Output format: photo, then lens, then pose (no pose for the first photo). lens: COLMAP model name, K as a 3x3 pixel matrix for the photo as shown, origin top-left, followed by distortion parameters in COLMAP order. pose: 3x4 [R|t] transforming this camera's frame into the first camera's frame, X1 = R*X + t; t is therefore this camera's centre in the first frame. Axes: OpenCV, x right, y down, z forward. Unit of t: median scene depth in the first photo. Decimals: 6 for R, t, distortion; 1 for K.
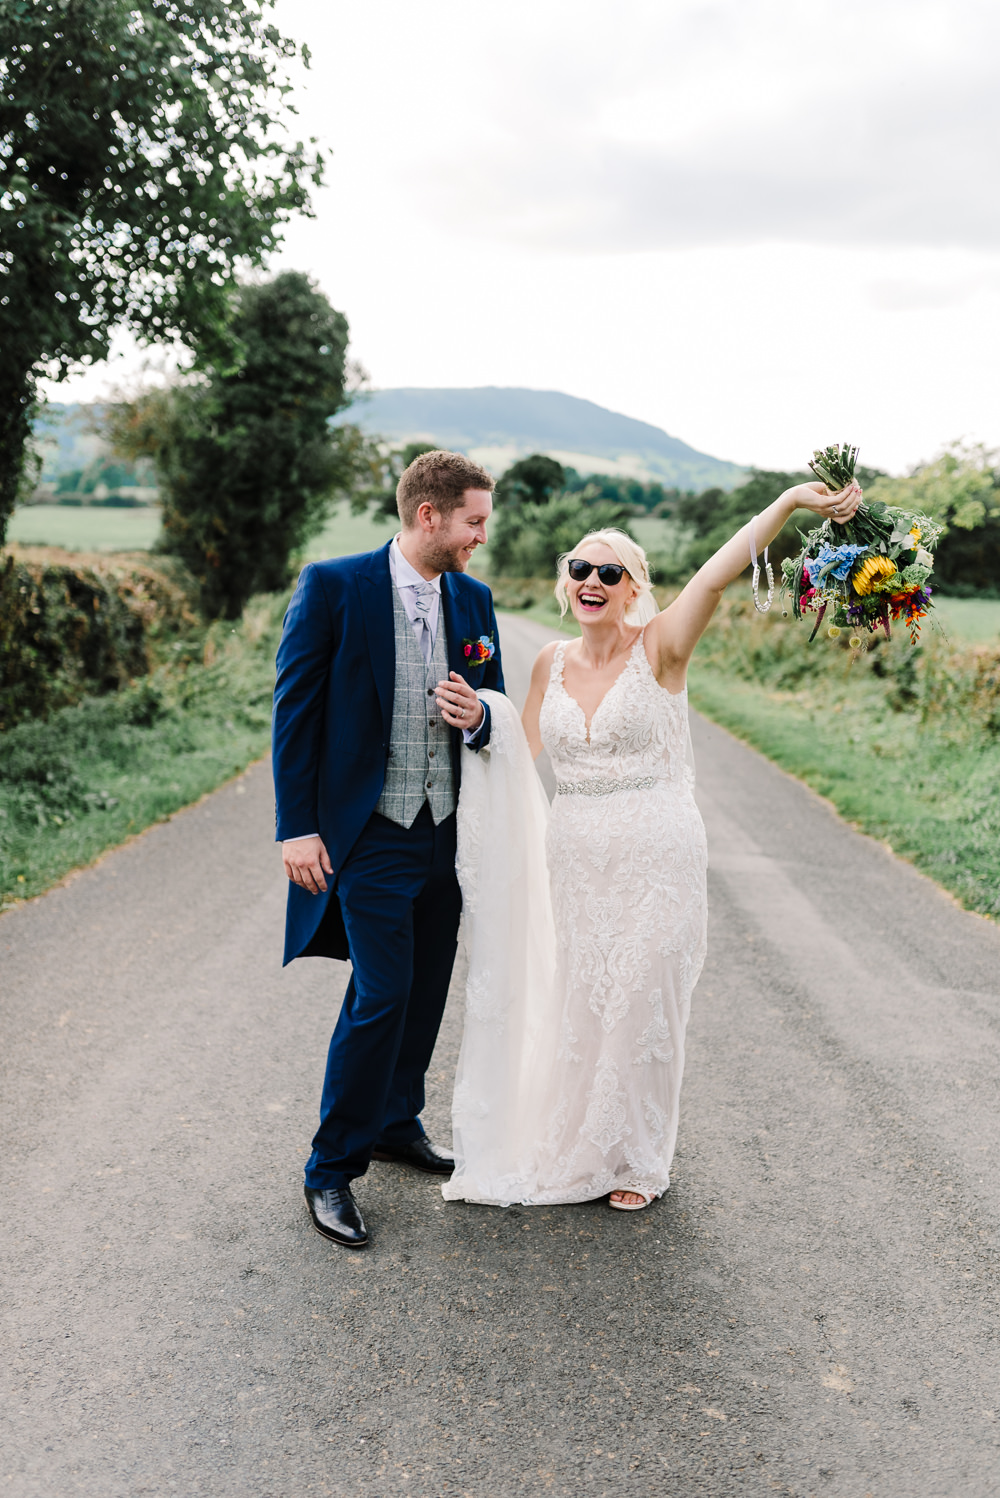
lens RADIAL K [[1426.1, 0, 491.0], [0, 1426.1, 751.1], [0, 0, 1]] dist [-0.011230, -0.007681]
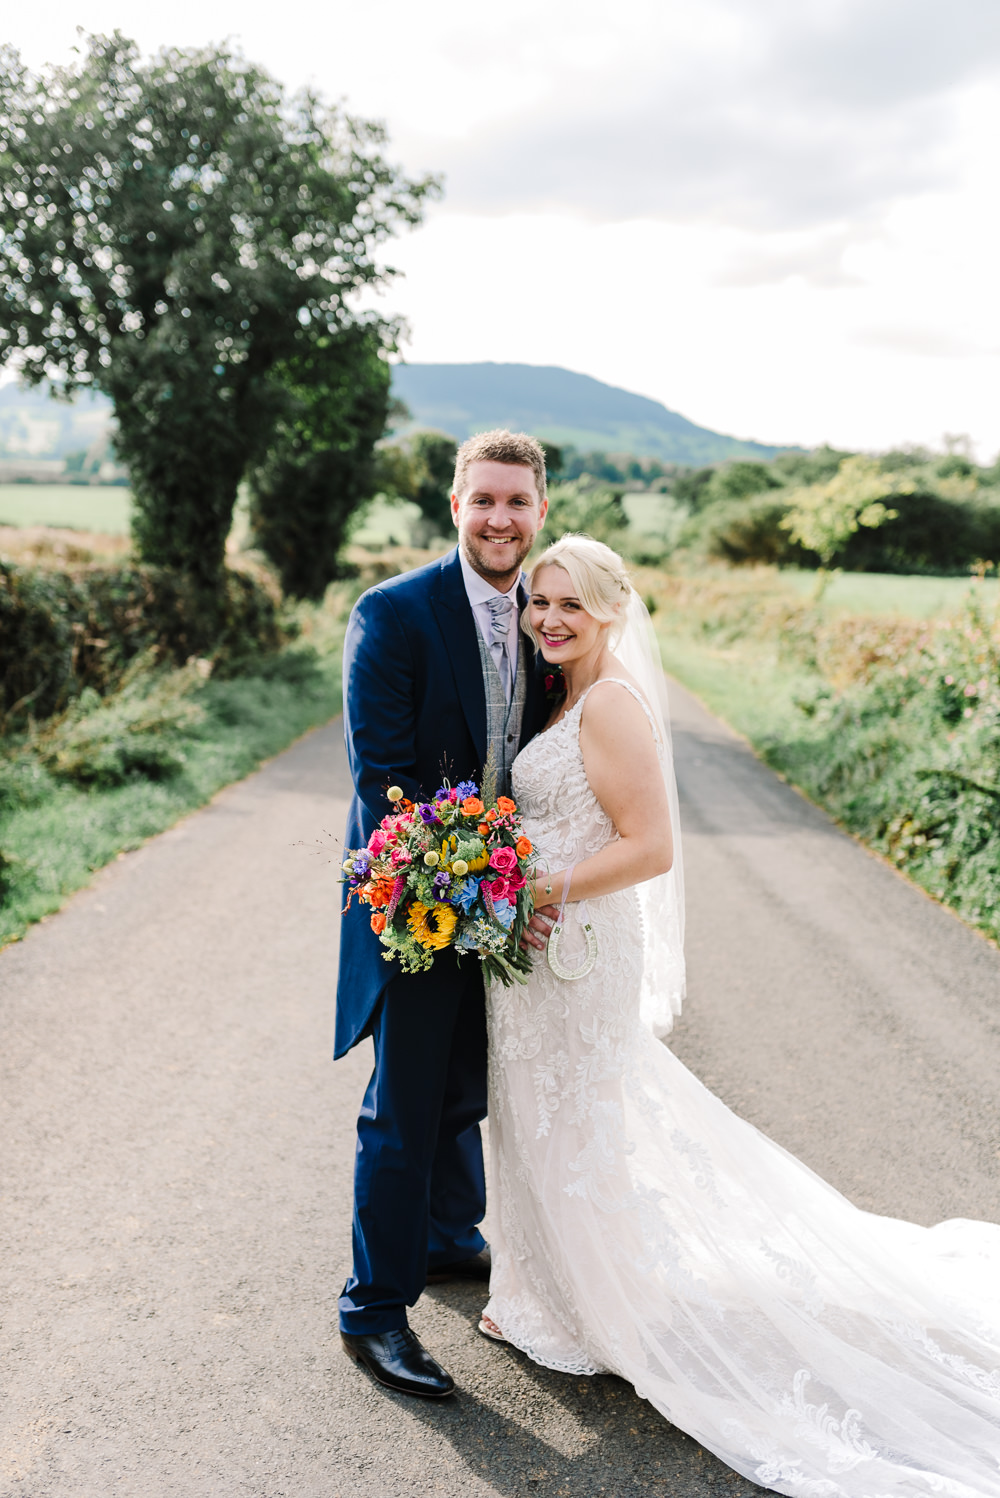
lens RADIAL K [[1426.1, 0, 491.0], [0, 1426.1, 751.1], [0, 0, 1]] dist [-0.011230, -0.007681]
pose [[0.999980, -0.006248, -0.000982, -0.013950], [0.006263, 0.999840, 0.016781, 0.031755], [0.000877, -0.016787, 0.999859, -0.388798]]
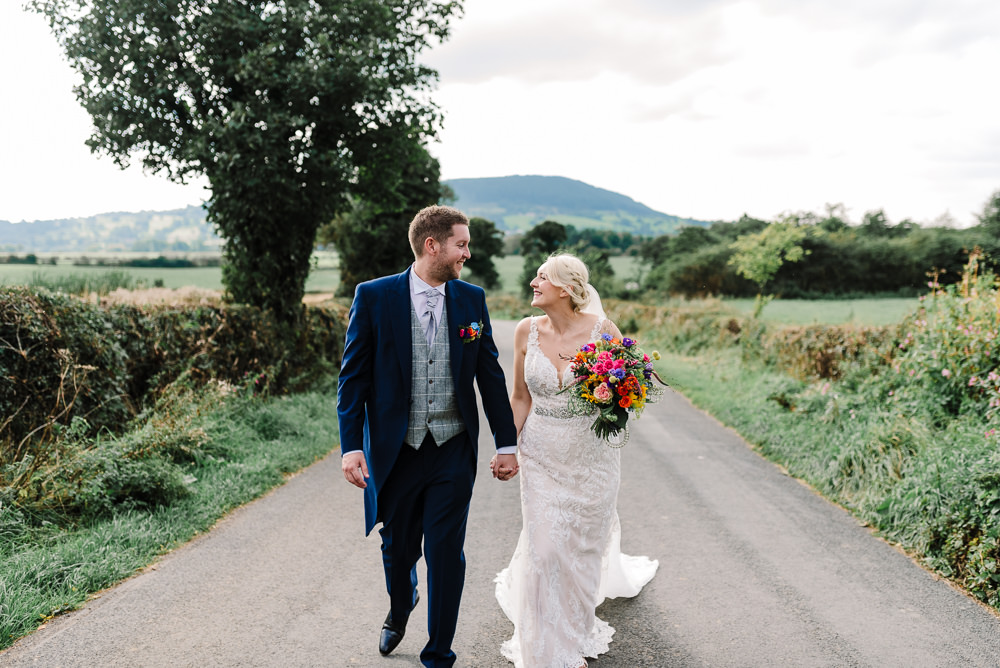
lens RADIAL K [[952.0, 0, 500.0], [0, 952.0, 334.0], [0, 0, 1]] dist [-0.011230, -0.007681]
pose [[0.998754, -0.043711, -0.024065, -0.006320], [0.041512, 0.995488, -0.085322, 0.024758], [0.027686, 0.084216, 0.996063, -0.236405]]
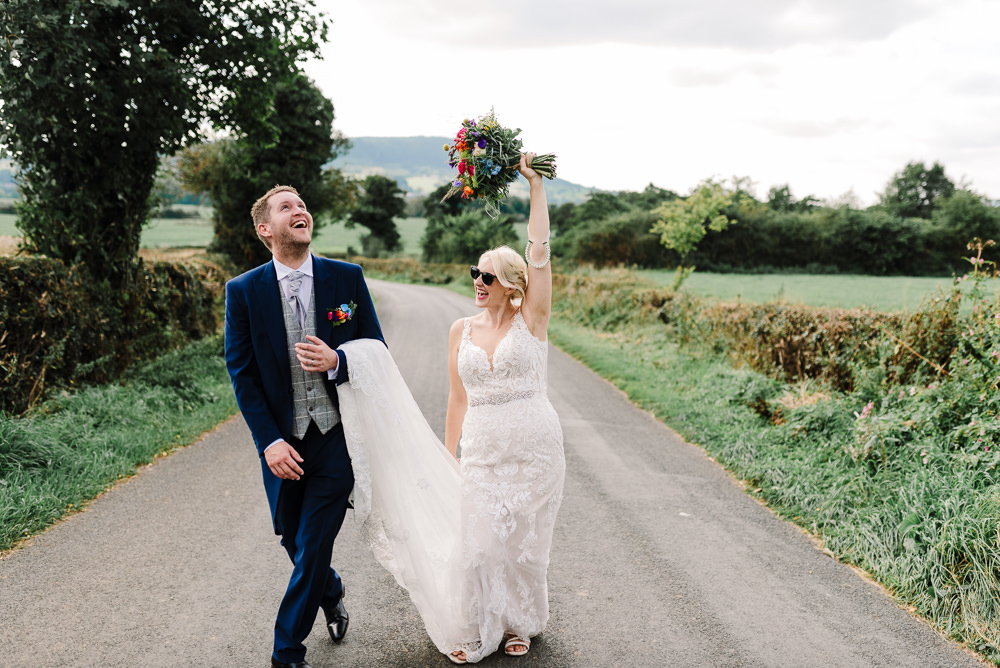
lens RADIAL K [[952.0, 0, 500.0], [0, 952.0, 334.0], [0, 0, 1]] dist [-0.011230, -0.007681]
pose [[0.996719, -0.016158, 0.079313, -0.003665], [0.019732, 0.998815, -0.044483, 0.006374], [-0.078500, 0.045902, 0.995857, -0.081446]]
